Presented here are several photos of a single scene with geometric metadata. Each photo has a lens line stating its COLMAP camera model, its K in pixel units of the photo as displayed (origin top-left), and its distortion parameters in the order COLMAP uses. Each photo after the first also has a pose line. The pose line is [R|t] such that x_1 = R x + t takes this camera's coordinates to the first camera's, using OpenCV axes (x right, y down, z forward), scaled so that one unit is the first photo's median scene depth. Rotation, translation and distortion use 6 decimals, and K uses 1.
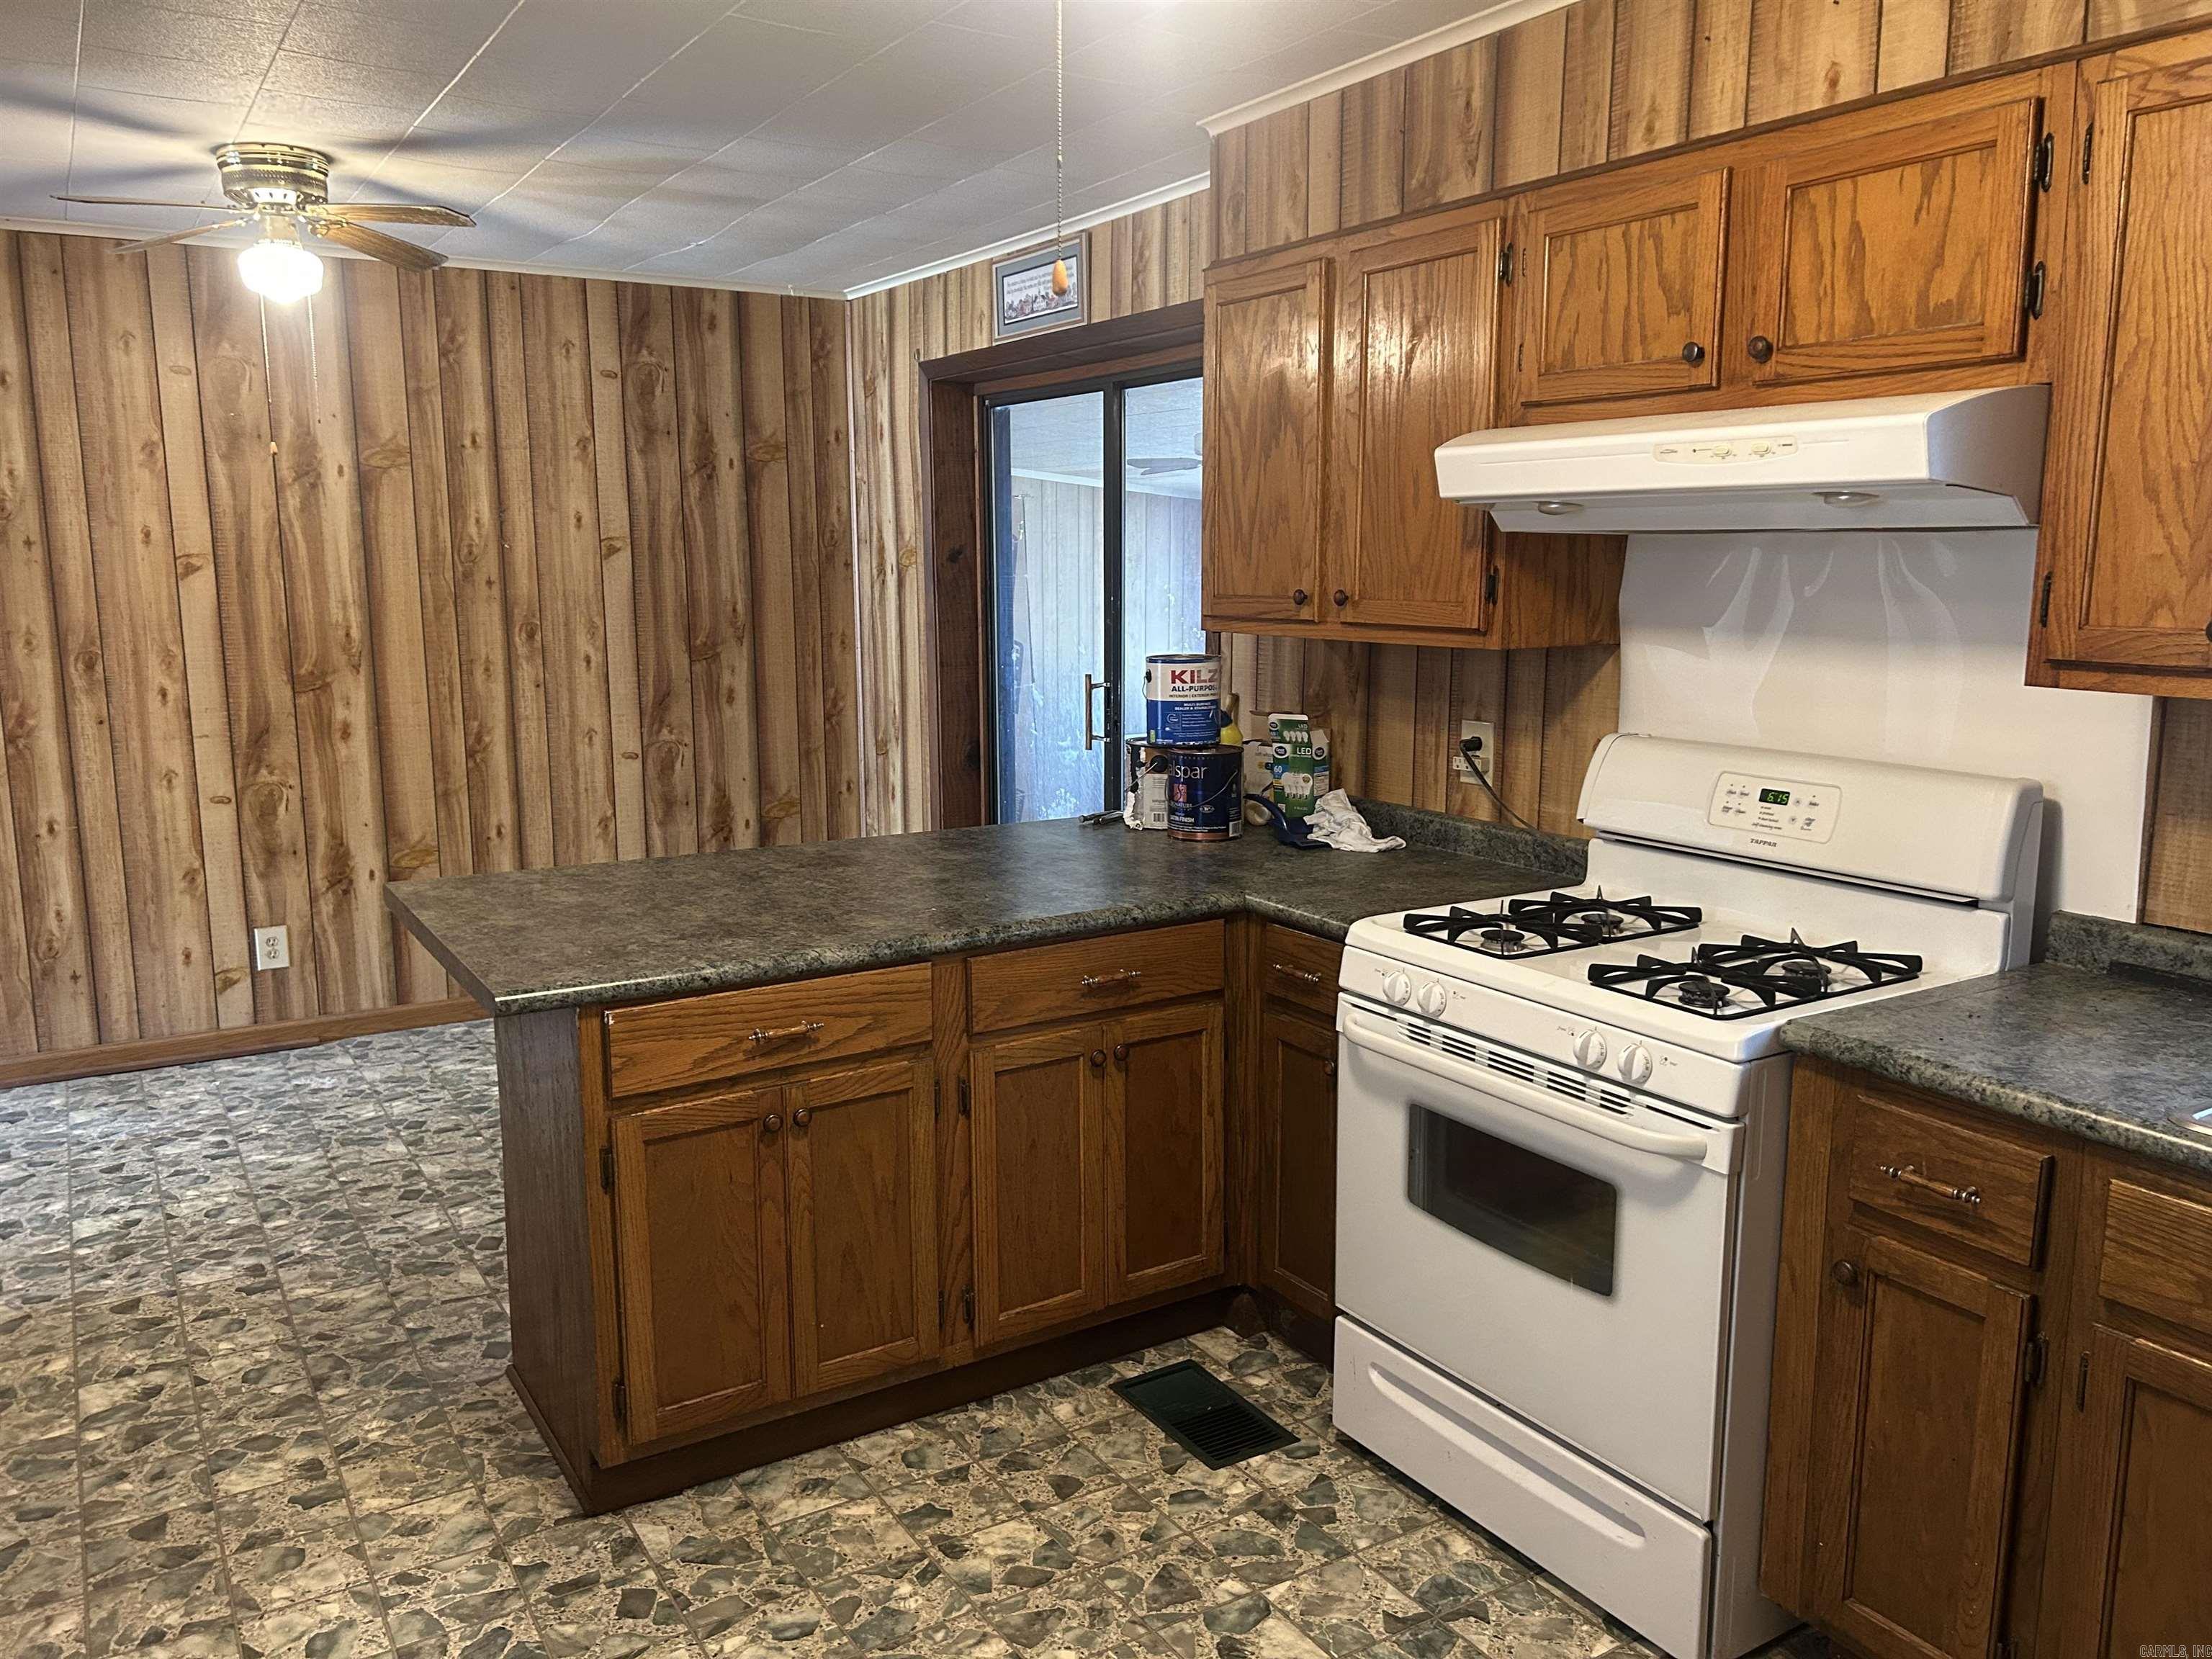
lens RADIAL K [[1687.2, 0, 1106.0], [0, 1687.2, 829.5], [0, 0, 1]] dist [0.041174, -0.055304]
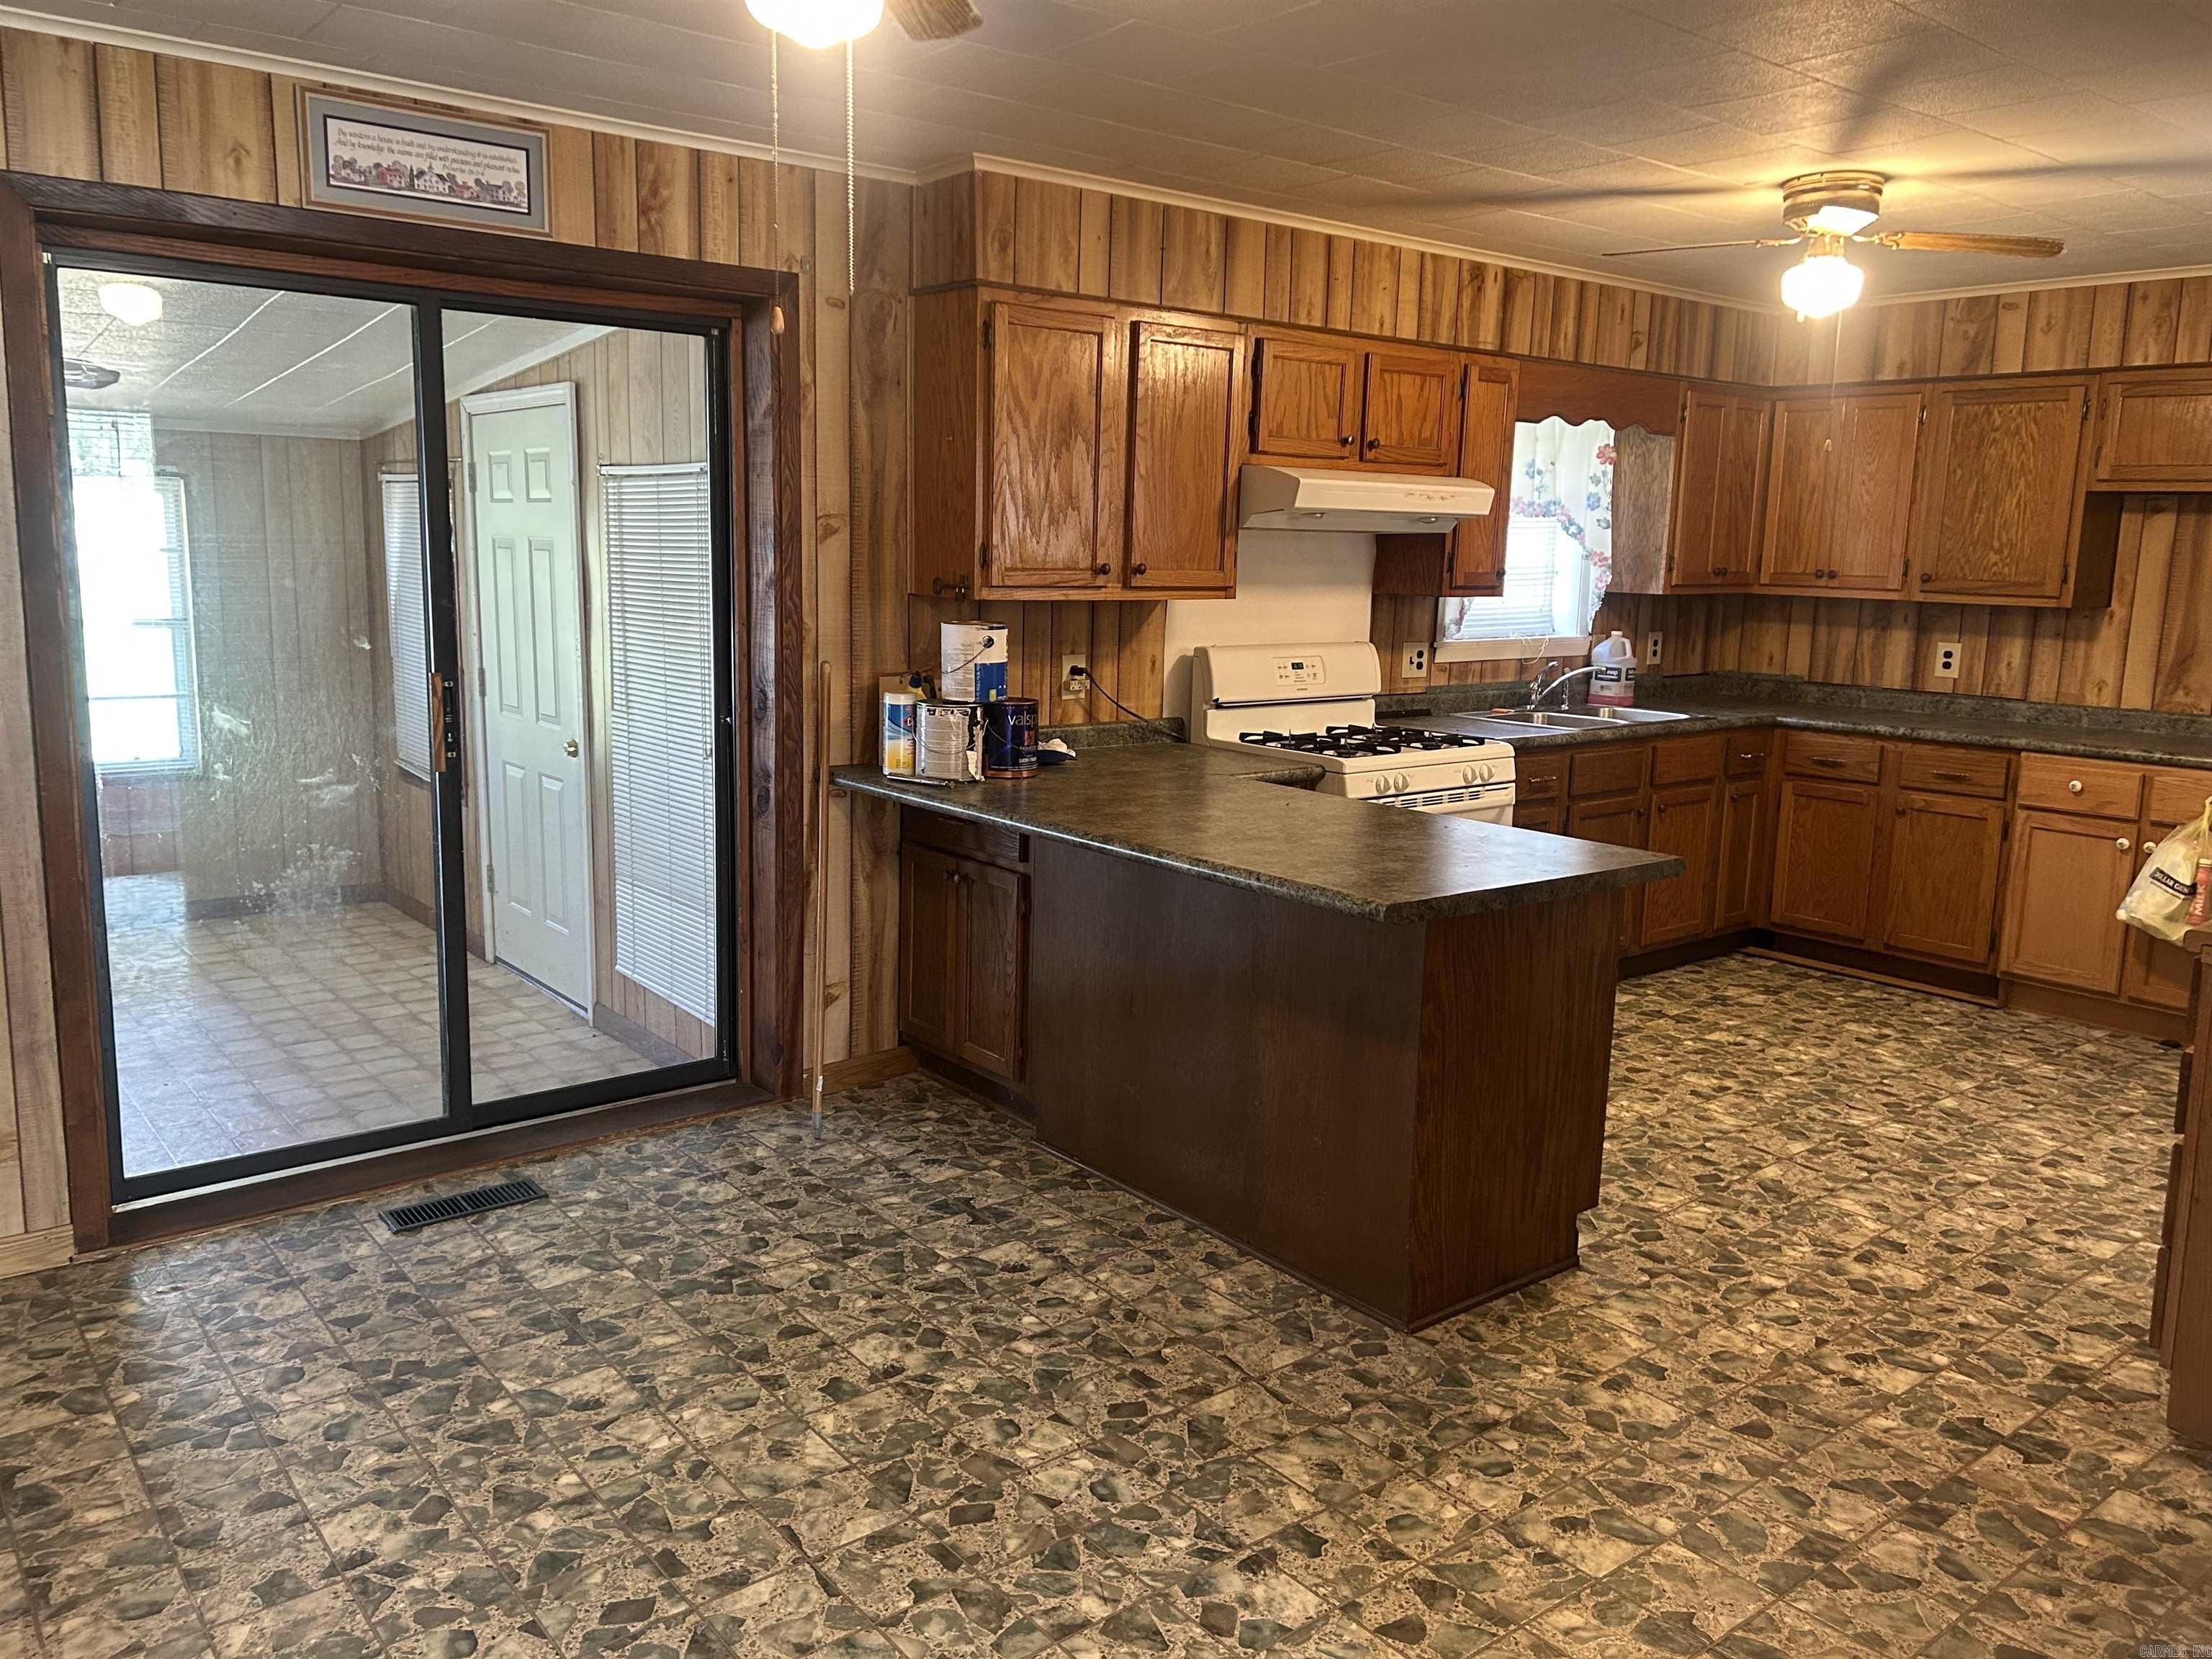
lens RADIAL K [[1687.2, 0, 1106.0], [0, 1687.2, 829.5], [0, 0, 1]] dist [0.041174, -0.055304]
pose [[-0.133345, -0.179410, 0.974695, -1.112574], [0.130915, 0.971671, 0.196764, -0.183796], [-0.982385, 0.153840, -0.106080, 1.074783]]
